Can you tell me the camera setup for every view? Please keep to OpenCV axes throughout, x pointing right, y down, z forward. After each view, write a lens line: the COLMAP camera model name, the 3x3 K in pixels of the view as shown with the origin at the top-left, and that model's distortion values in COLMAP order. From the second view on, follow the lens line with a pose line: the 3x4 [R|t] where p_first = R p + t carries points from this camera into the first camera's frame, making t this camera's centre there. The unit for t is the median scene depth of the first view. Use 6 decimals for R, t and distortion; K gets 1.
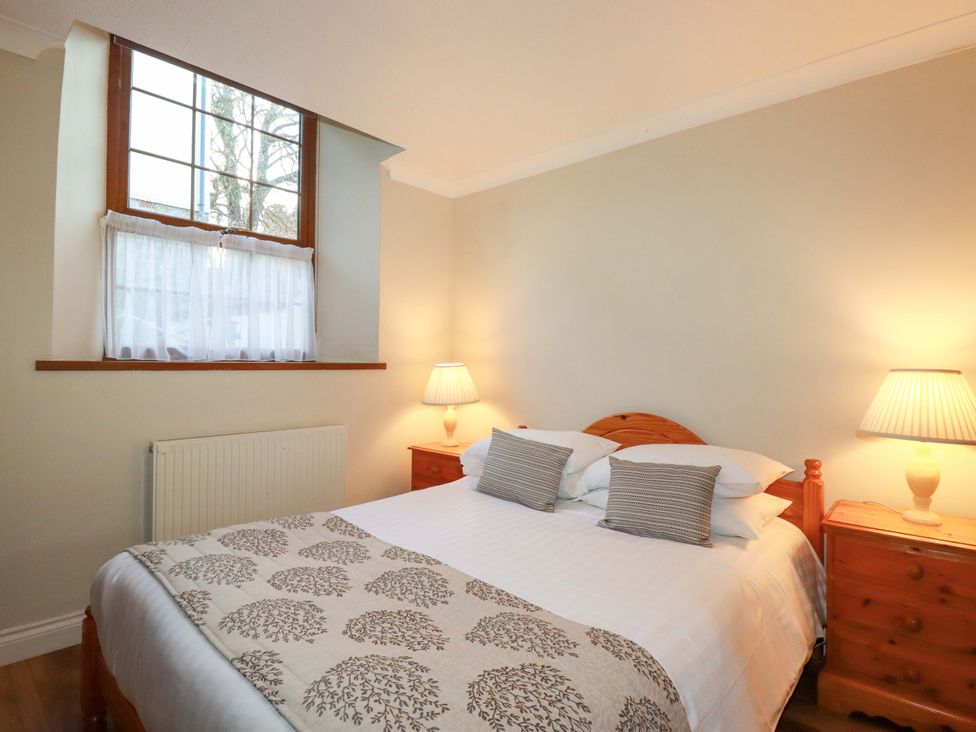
lens RADIAL K [[510.3, 0, 488.0], [0, 510.3, 366.0], [0, 0, 1]] dist [0.000203, -0.014453]
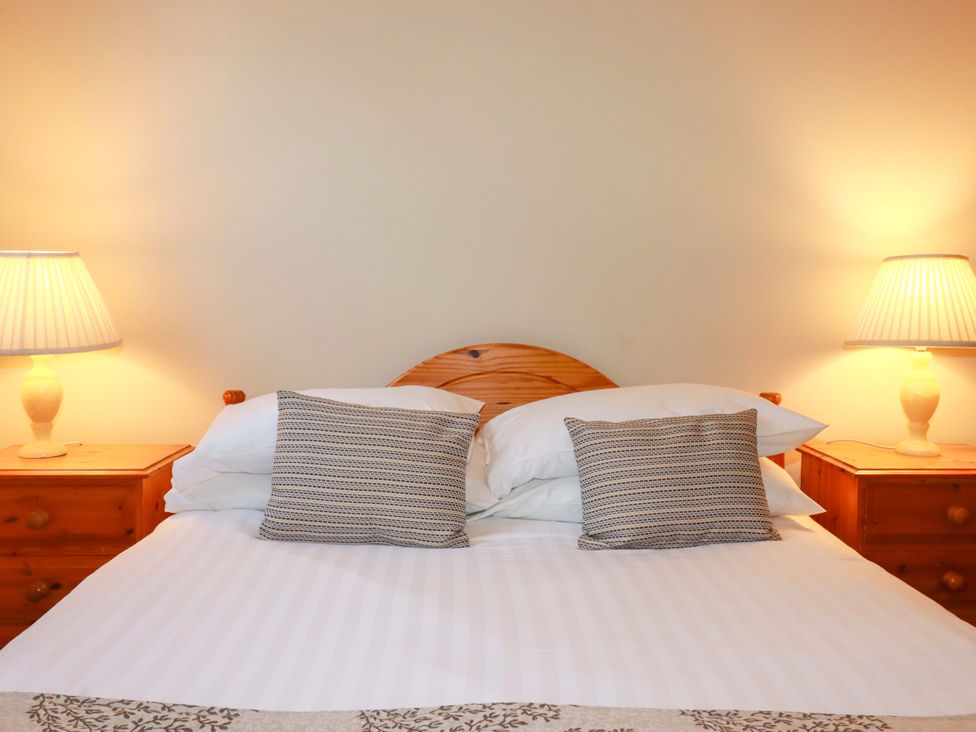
lens RADIAL K [[840.2, 0, 488.0], [0, 840.2, 366.0], [0, 0, 1]] dist [0.009991, -0.004800]
pose [[0.723770, -0.057575, 0.687635, -0.359102], [0.006110, 0.997009, 0.077047, 0.048922], [-0.690014, -0.051562, 0.721957, 0.375293]]
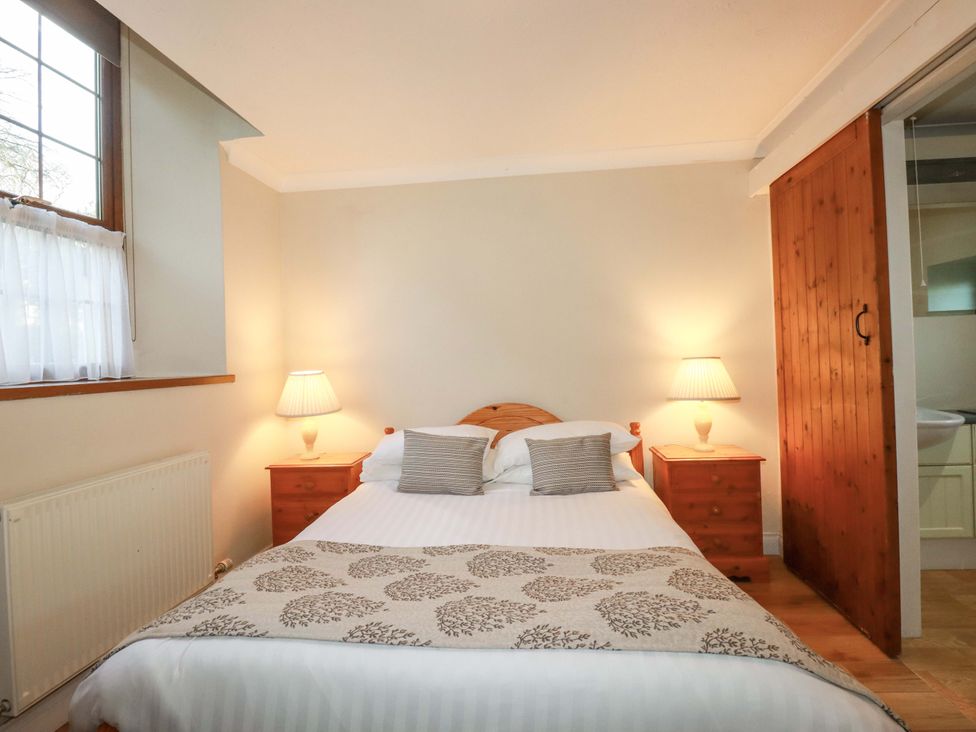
lens RADIAL K [[510.3, 0, 488.0], [0, 510.3, 366.0], [0, 0, 1]] dist [0.000203, -0.014453]
pose [[0.802272, -0.046012, 0.595183, -0.478879], [0.047750, 0.998777, 0.012848, -0.014206], [-0.595046, 0.018113, 0.803487, 0.061149]]
